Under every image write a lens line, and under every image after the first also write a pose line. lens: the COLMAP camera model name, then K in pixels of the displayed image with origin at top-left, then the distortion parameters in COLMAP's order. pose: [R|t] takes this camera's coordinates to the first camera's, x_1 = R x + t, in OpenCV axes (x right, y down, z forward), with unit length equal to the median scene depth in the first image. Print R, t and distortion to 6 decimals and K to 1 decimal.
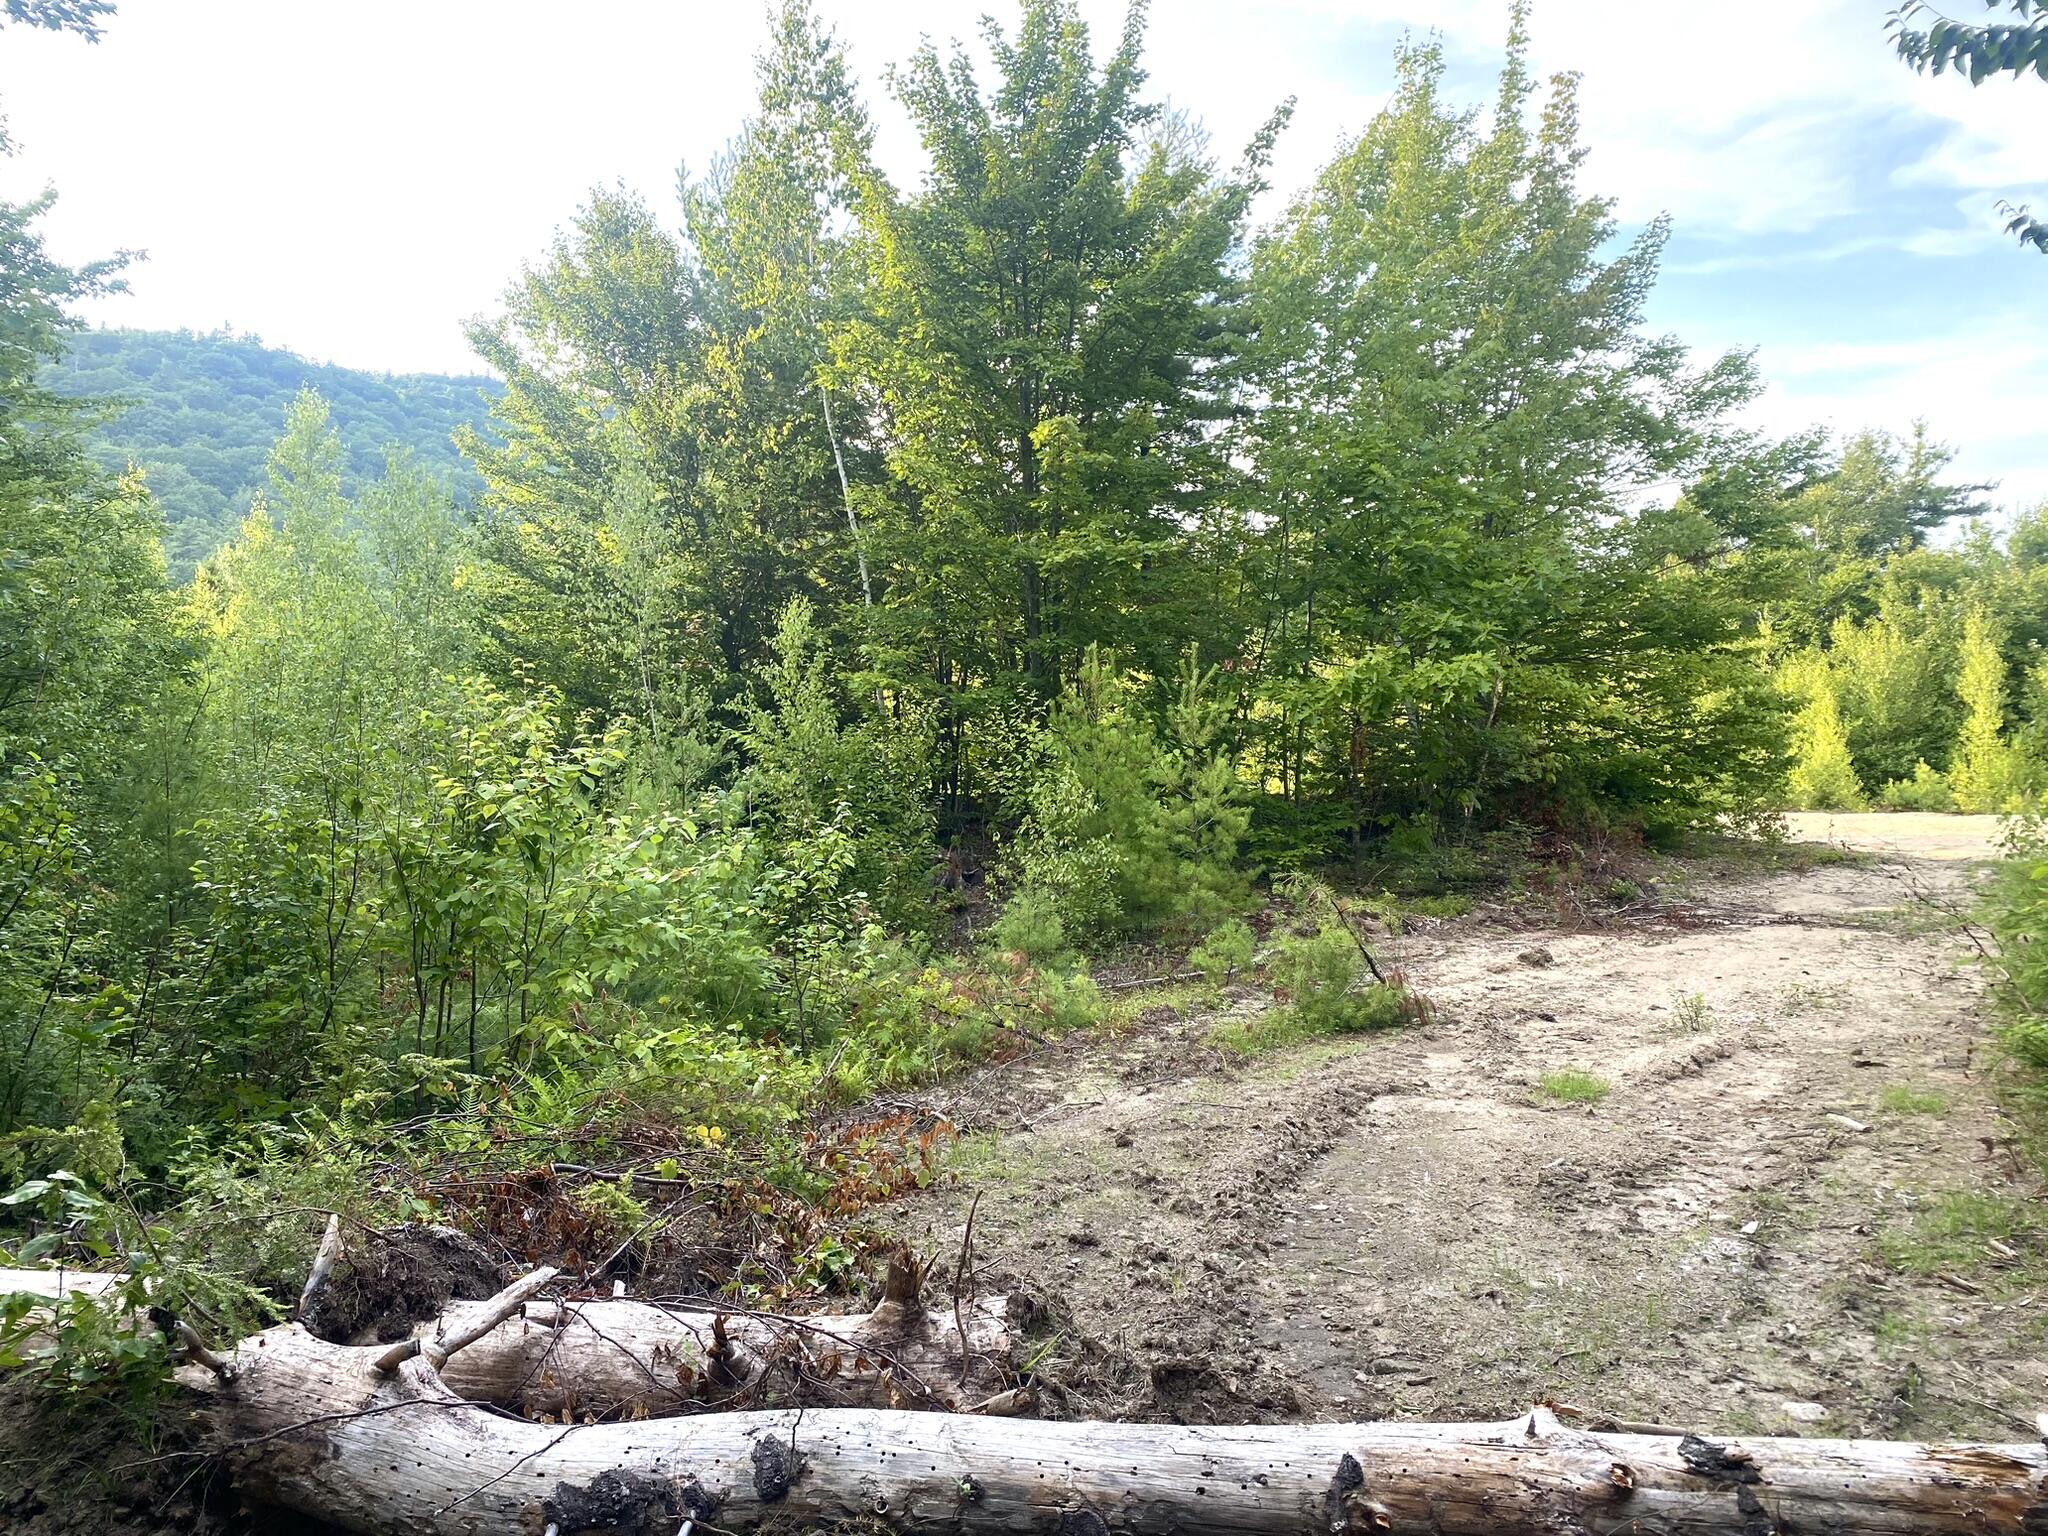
lens RADIAL K [[1546.7, 0, 1024.0], [0, 1546.7, 768.0], [0, 0, 1]] dist [0.065869, -0.097429]
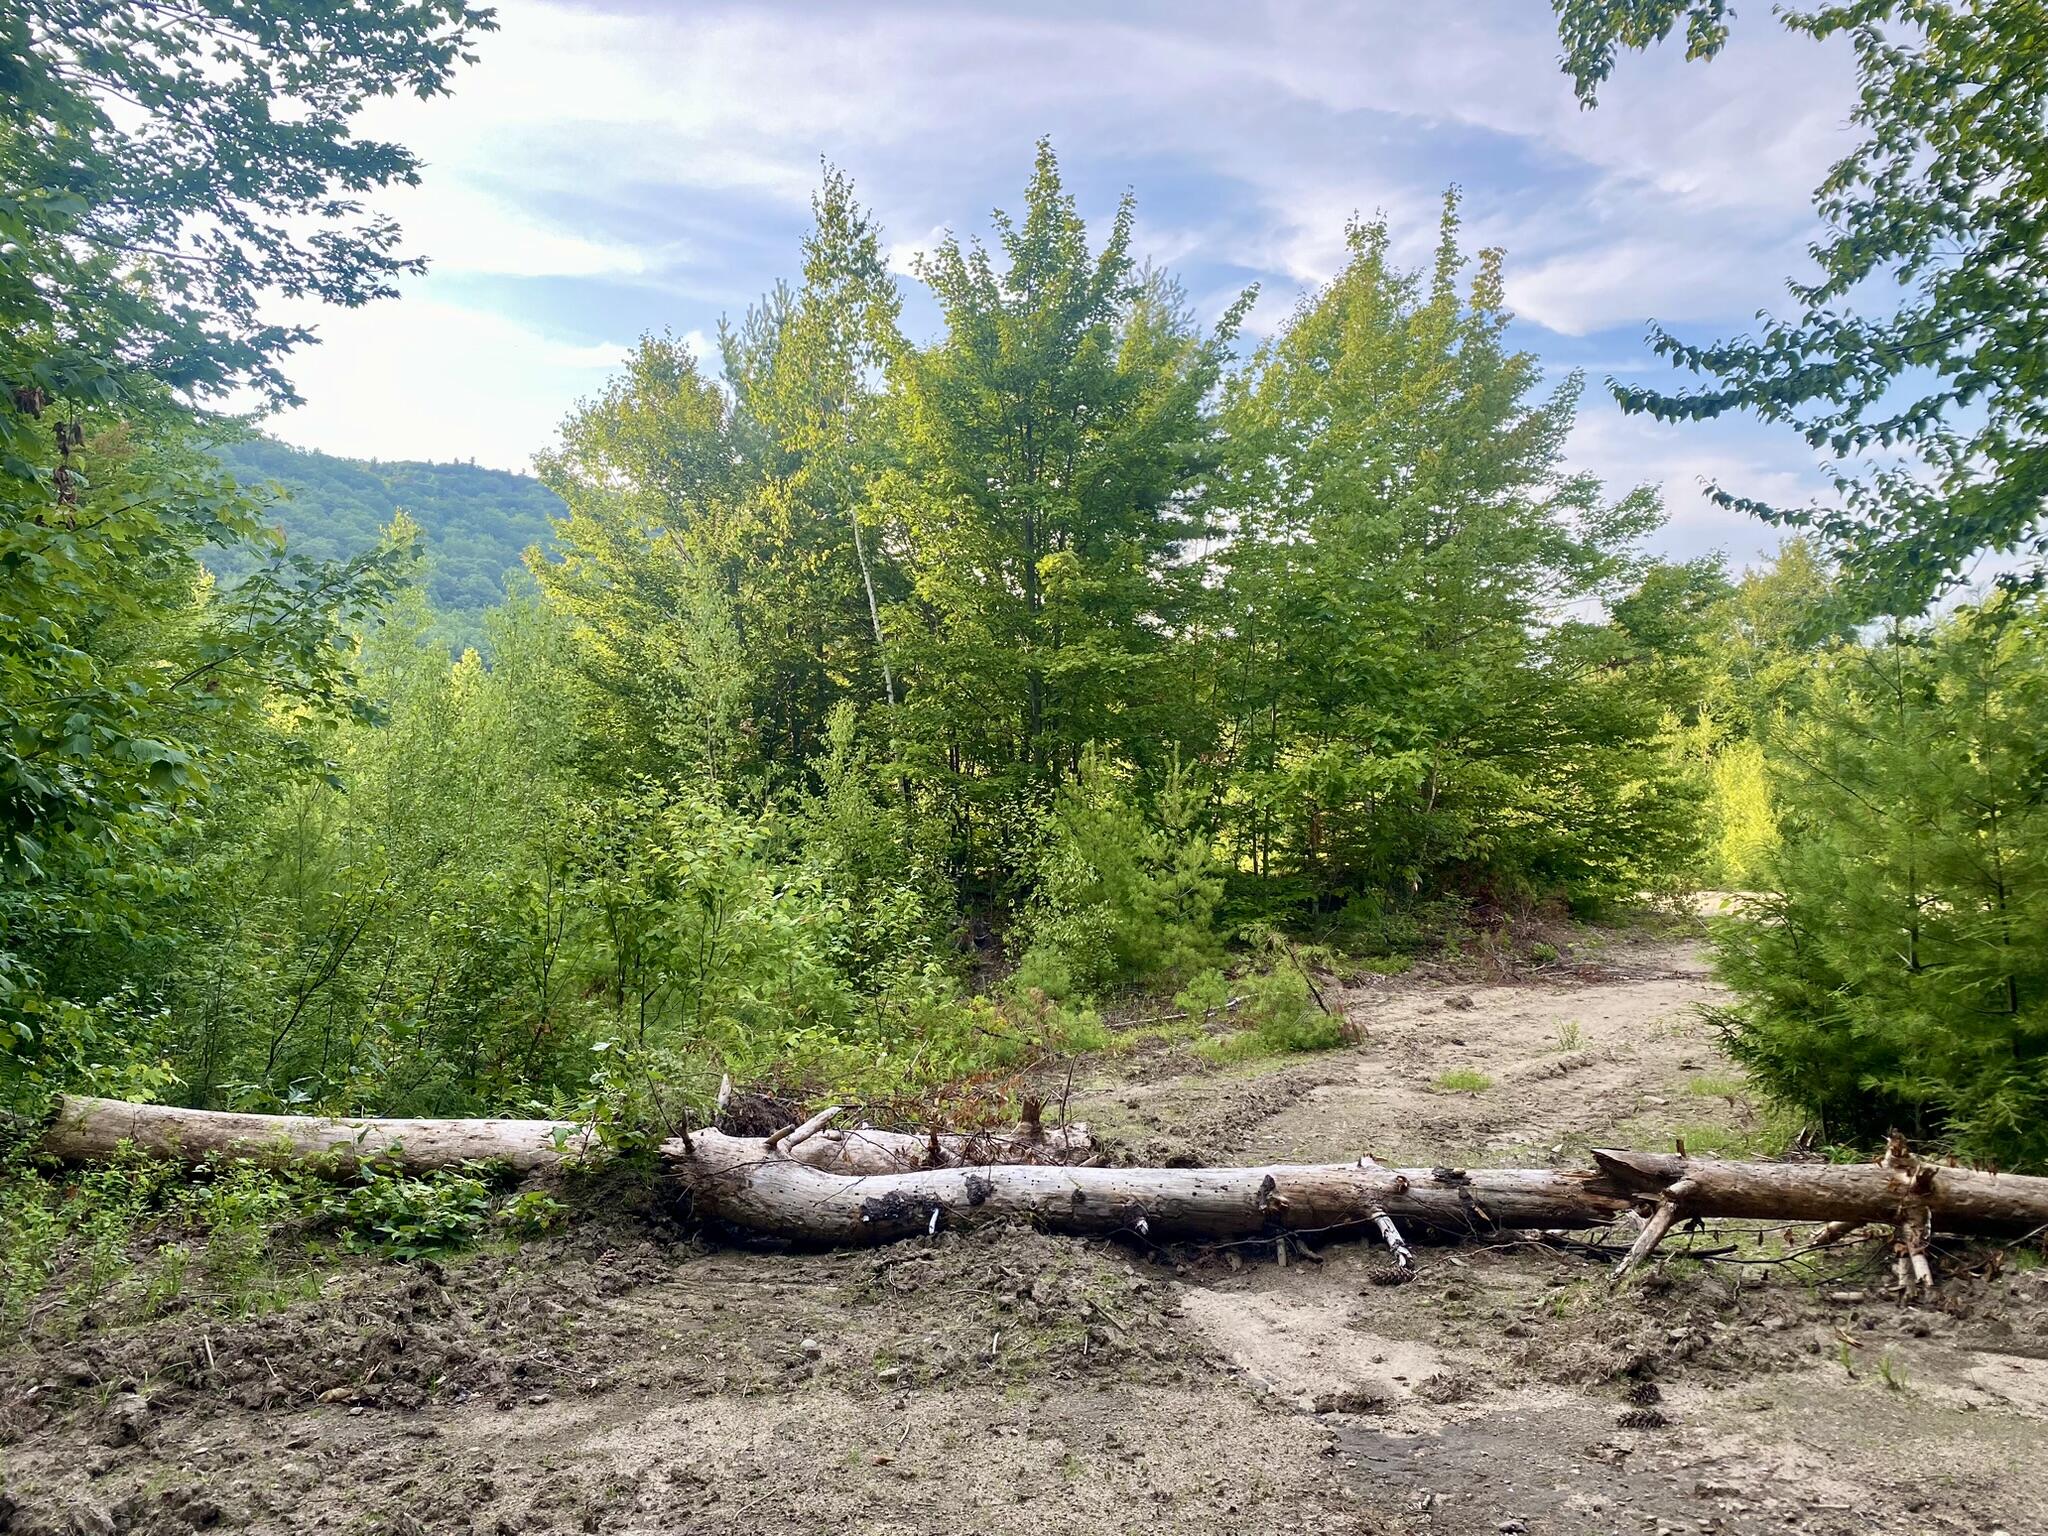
lens RADIAL K [[1546.7, 0, 1024.0], [0, 1546.7, 768.0], [0, 0, 1]] dist [0.065869, -0.097429]
pose [[0.999883, 0.002597, 0.015095, -0.022849], [-0.001776, 0.998534, -0.054106, 0.004373], [-0.015213, 0.054072, 0.998421, -0.169371]]
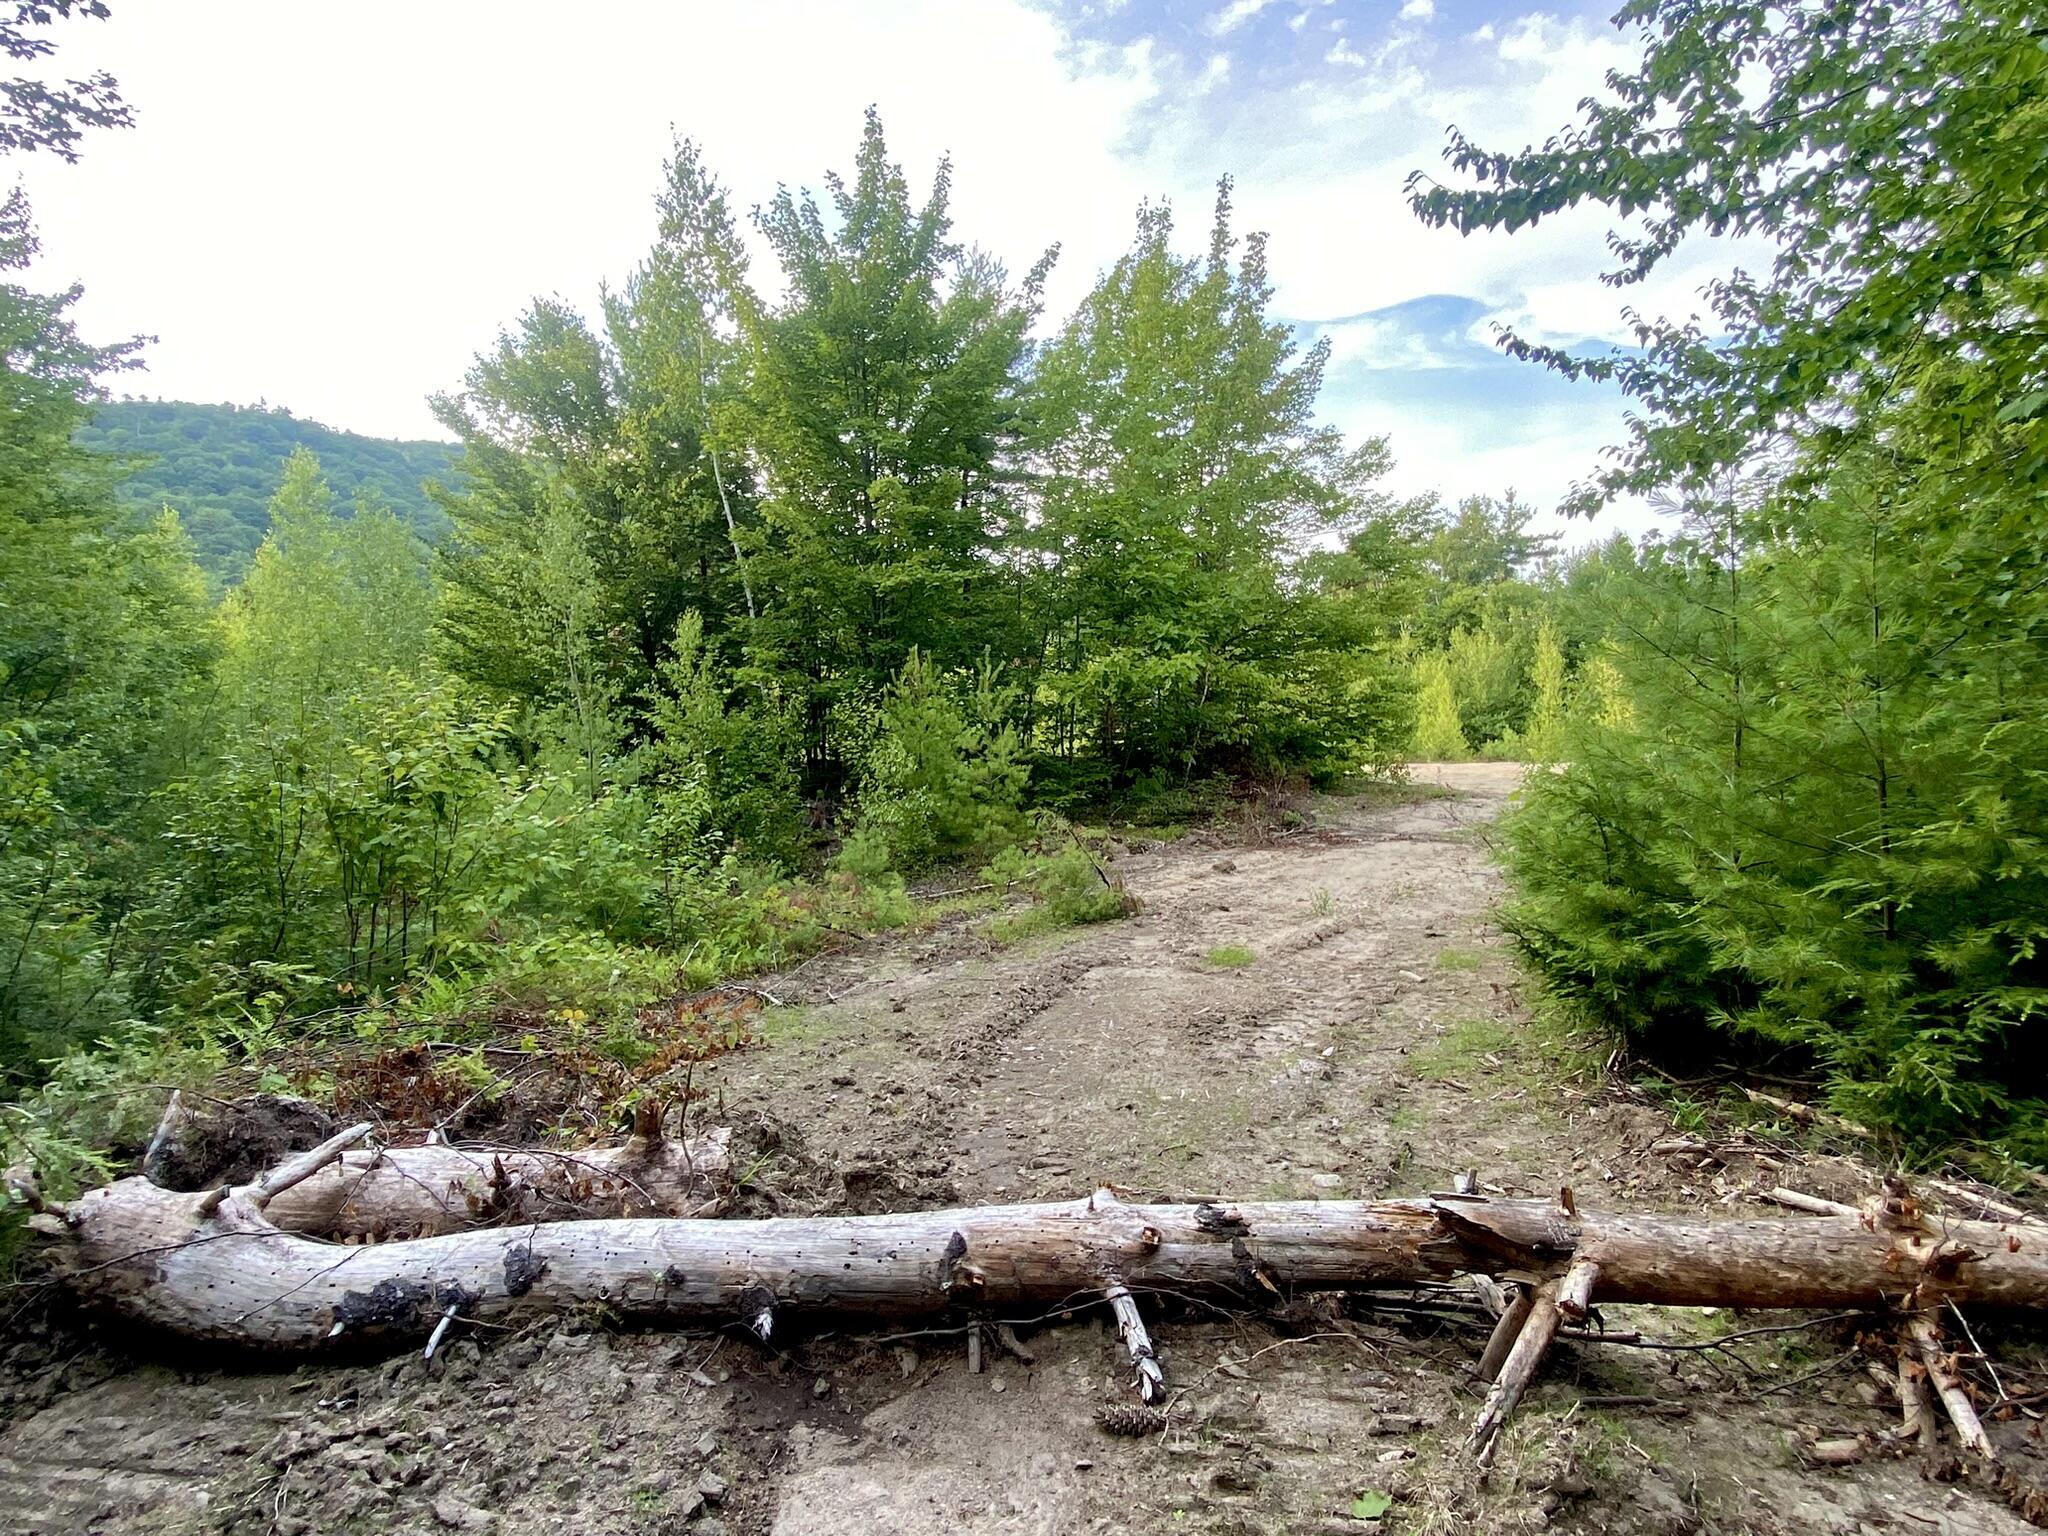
lens RADIAL K [[1119.3, 0, 1014.7], [0, 1119.3, 778.7], [0, 0, 1]] dist [0.071639, -0.069639]
pose [[0.994577, -0.015127, 0.102898, 0.027090], [0.011536, 0.999307, 0.035404, 0.002137], [-0.103362, -0.034025, 0.994062, 0.005719]]
